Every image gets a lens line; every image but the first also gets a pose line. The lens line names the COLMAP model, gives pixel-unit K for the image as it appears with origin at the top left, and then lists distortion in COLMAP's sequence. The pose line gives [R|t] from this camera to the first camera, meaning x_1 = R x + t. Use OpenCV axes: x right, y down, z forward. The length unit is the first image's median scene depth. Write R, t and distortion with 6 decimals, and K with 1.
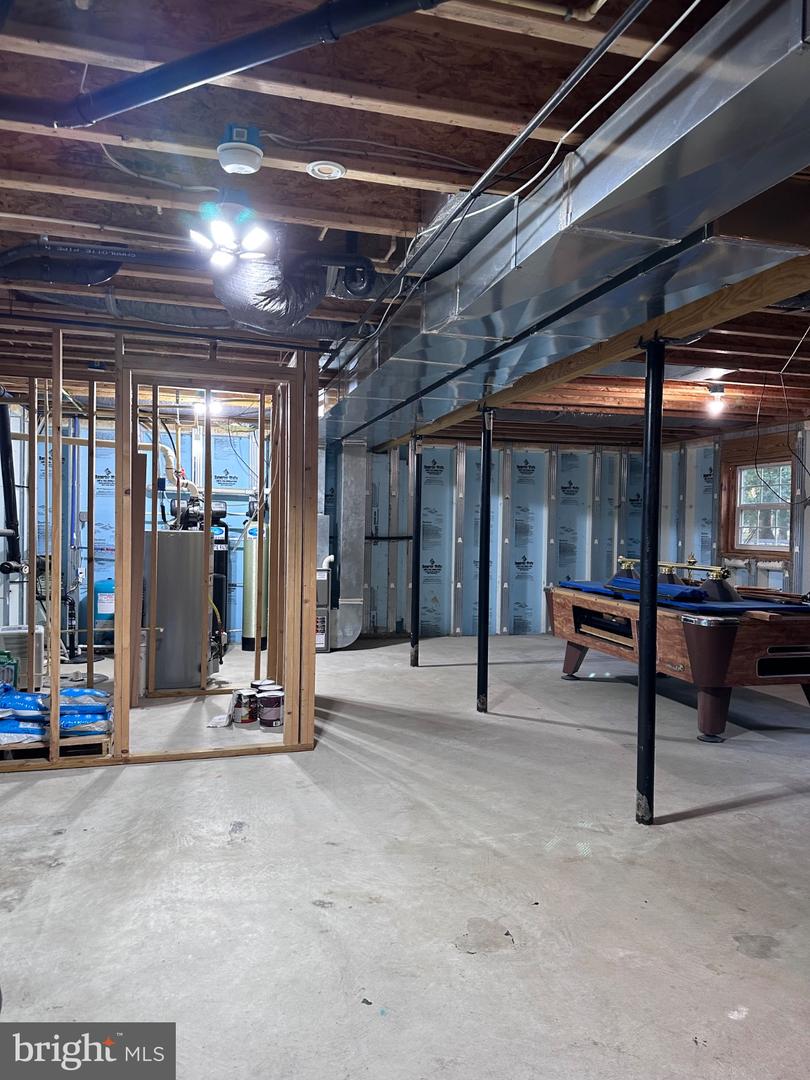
lens RADIAL K [[770.2, 0, 404.7], [0, 770.2, 535.3], [0, 0, 1]] dist [0.079488, -0.090449]
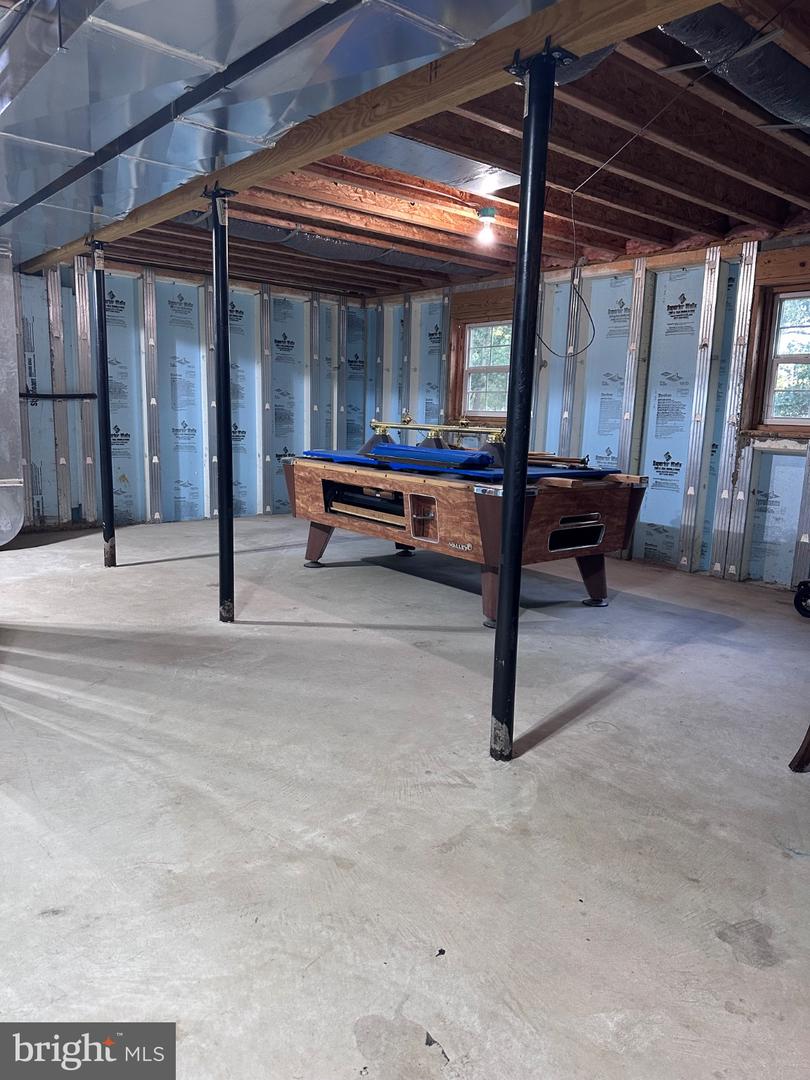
lens RADIAL K [[770.2, 0, 415.9], [0, 770.2, 544.9], [0, 0, 1]] dist [0.079488, -0.090449]
pose [[0.906014, -0.063903, 0.418397, -0.047232], [-0.007493, 0.985960, 0.166815, 0.027643], [-0.423182, -0.154272, 0.892814, 0.272449]]
